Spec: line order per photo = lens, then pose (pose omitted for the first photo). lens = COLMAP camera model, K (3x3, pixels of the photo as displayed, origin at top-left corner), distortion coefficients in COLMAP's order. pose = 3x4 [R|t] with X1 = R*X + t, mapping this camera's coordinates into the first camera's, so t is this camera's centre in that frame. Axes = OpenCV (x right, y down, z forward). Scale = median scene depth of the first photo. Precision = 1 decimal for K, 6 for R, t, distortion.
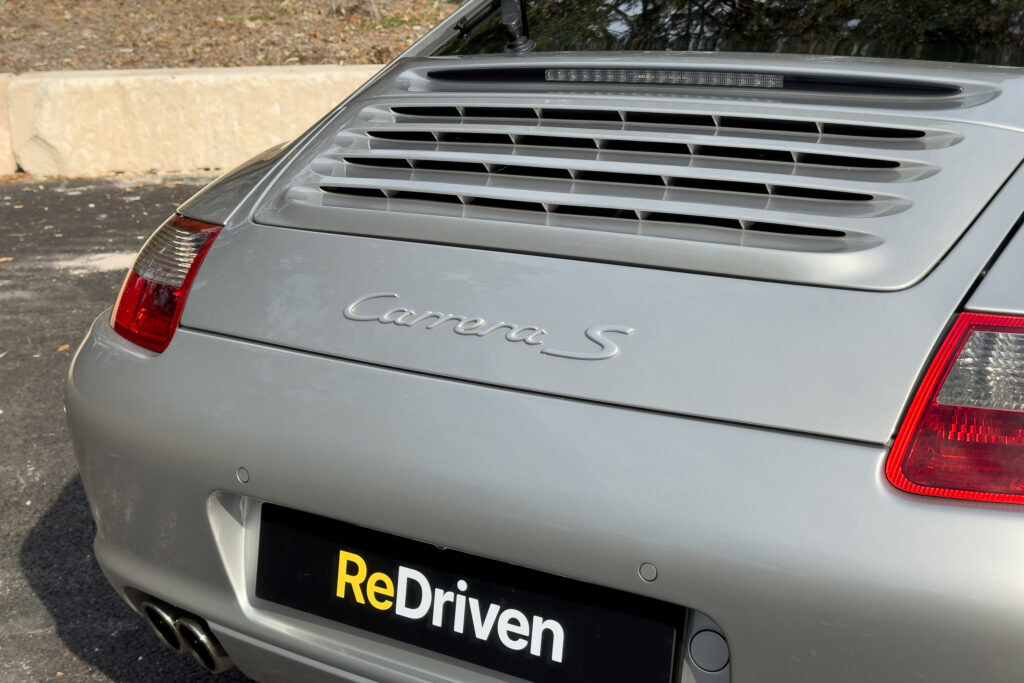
lens RADIAL K [[1386.1, 0, 519.3], [0, 1386.1, 342.2], [0, 0, 1]] dist [0.181611, -0.449871]
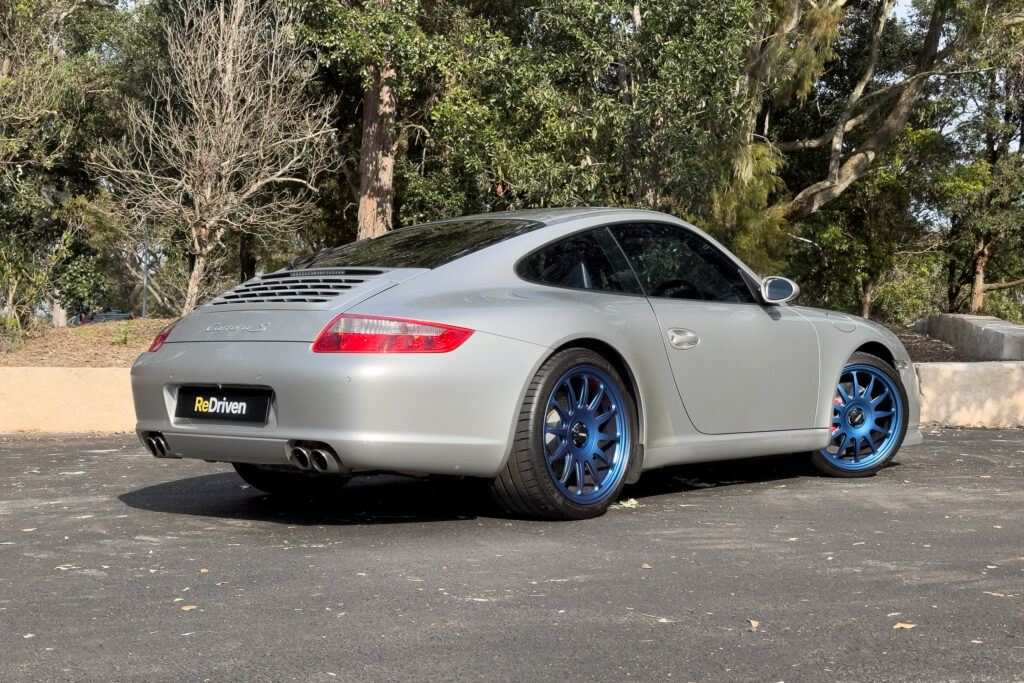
lens RADIAL K [[1399.4, 0, 512.0], [0, 1399.4, 341.5], [0, 0, 1]] dist [0.175100, -0.427711]
pose [[0.990643, 0.020426, -0.134941, 1.102179], [-0.056334, 0.961776, -0.267982, 0.903541], [0.124309, 0.273076, 0.953927, -2.238879]]
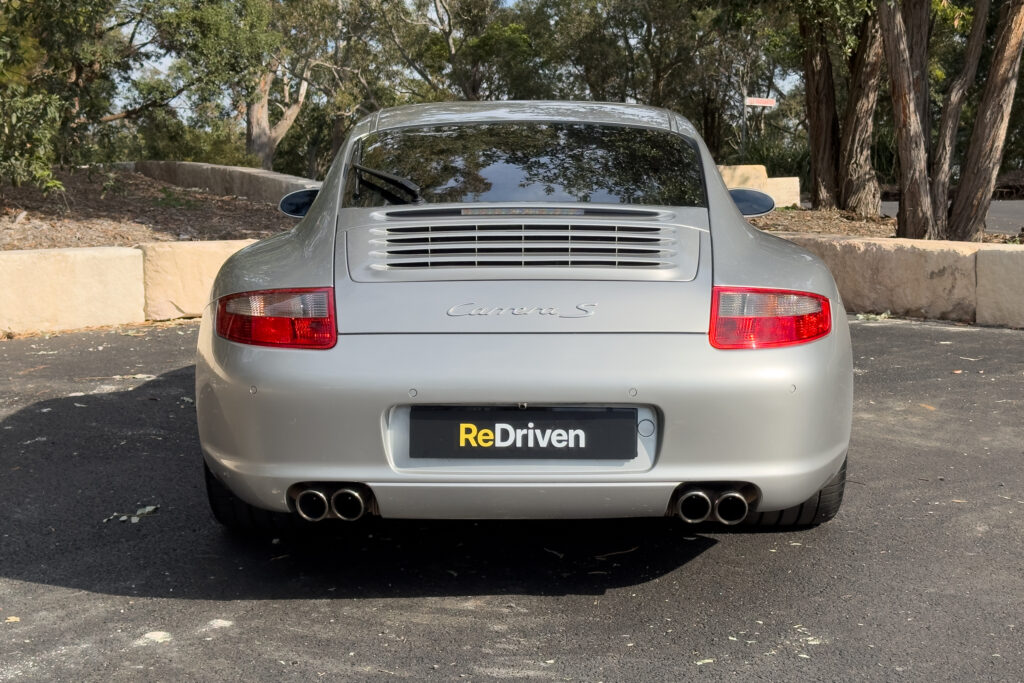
lens RADIAL K [[1404.4, 0, 528.4], [0, 1404.4, 343.0], [0, 0, 1]] dist [0.148530, 0.012429]
pose [[0.833831, -0.042602, 0.550374, -1.217265], [0.128708, 0.984542, -0.118788, 0.296914], [-0.536806, 0.169886, 0.826425, -0.840363]]
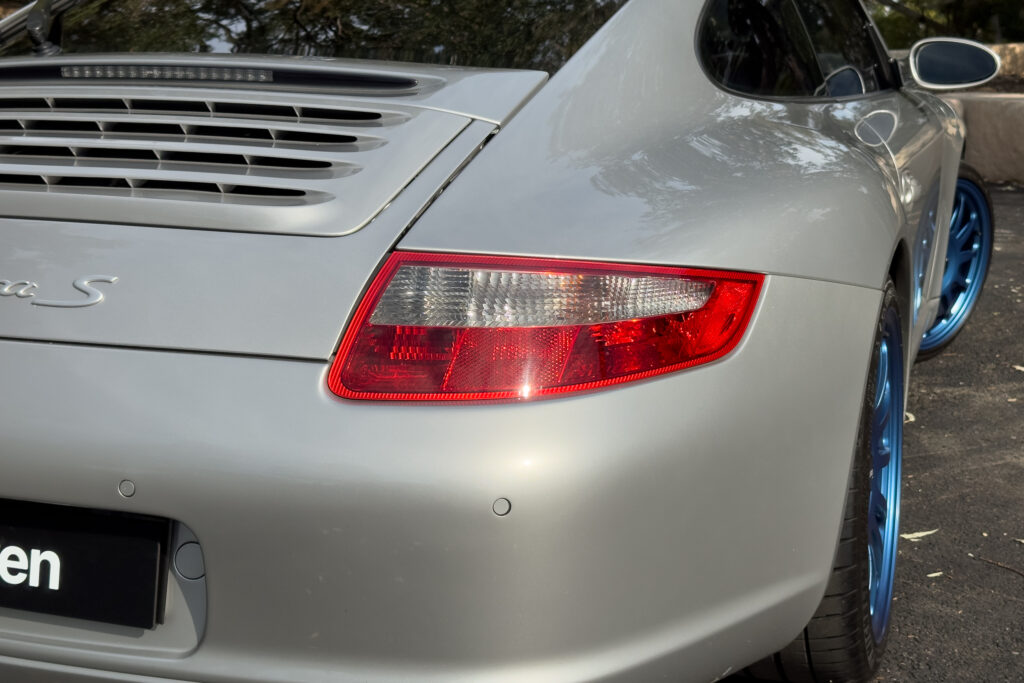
lens RADIAL K [[1386.1, 0, 519.3], [0, 1386.1, 342.2], [0, 0, 1]] dist [0.181611, -0.449871]
pose [[0.971105, -0.030128, 0.236743, 0.113331], [0.043637, 0.997692, -0.052029, 0.101223], [-0.234629, 0.060856, 0.970178, -0.138501]]
